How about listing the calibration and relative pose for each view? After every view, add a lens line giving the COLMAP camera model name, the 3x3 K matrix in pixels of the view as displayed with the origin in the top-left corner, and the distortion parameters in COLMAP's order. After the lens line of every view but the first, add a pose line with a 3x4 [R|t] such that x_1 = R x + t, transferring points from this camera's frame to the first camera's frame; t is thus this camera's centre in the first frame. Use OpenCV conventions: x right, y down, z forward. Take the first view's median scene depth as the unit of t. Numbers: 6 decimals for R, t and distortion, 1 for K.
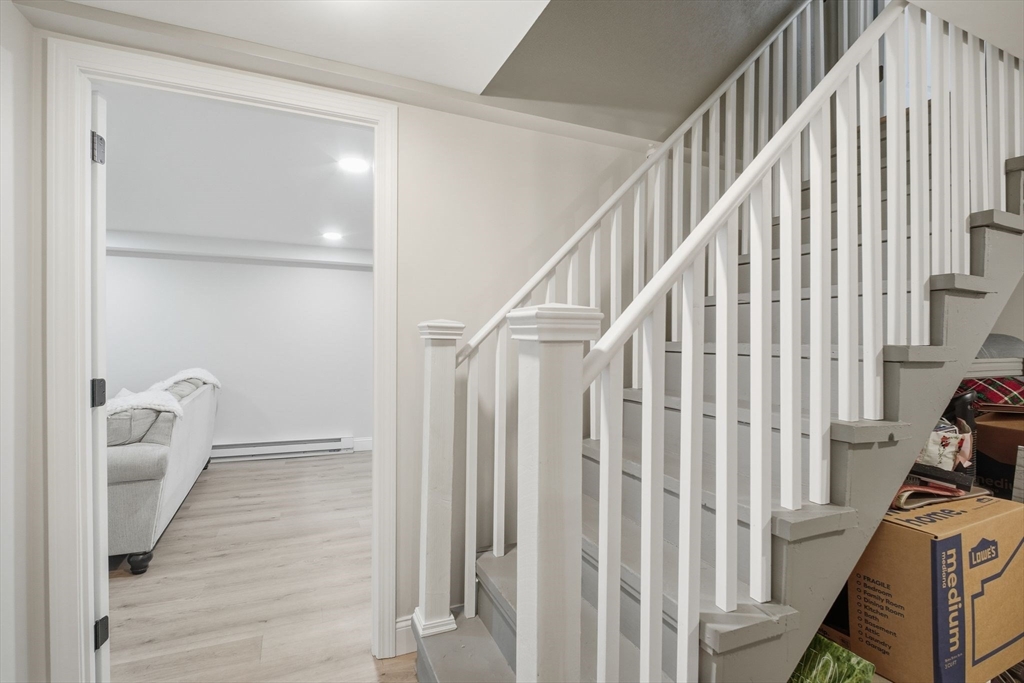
lens RADIAL K [[478.6, 0, 509.1], [0, 478.6, 337.4], [0, 0, 1]] dist [-0.000935, -0.000840]
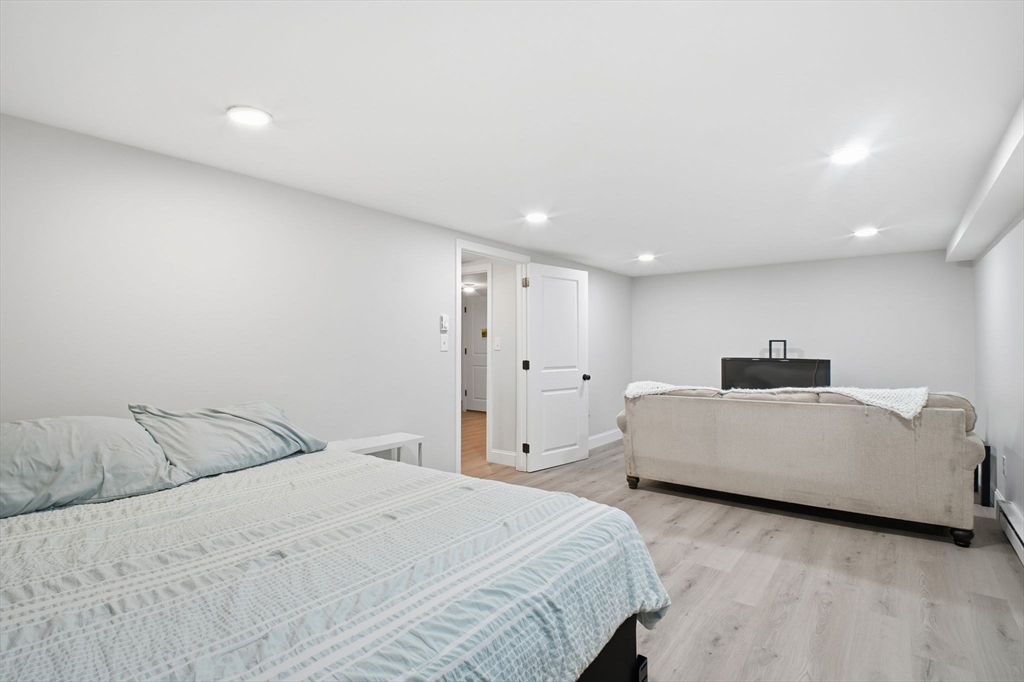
lens RADIAL K [[478.6, 0, 512.5], [0, 478.6, 346.4], [0, 0, 1]] dist [-0.000935, -0.000840]
pose [[-0.887213, -0.007849, -0.461293, 0.248054], [-0.000829, 0.999881, -0.015418, 0.020255], [0.461359, -0.013297, -0.887114, 1.565730]]
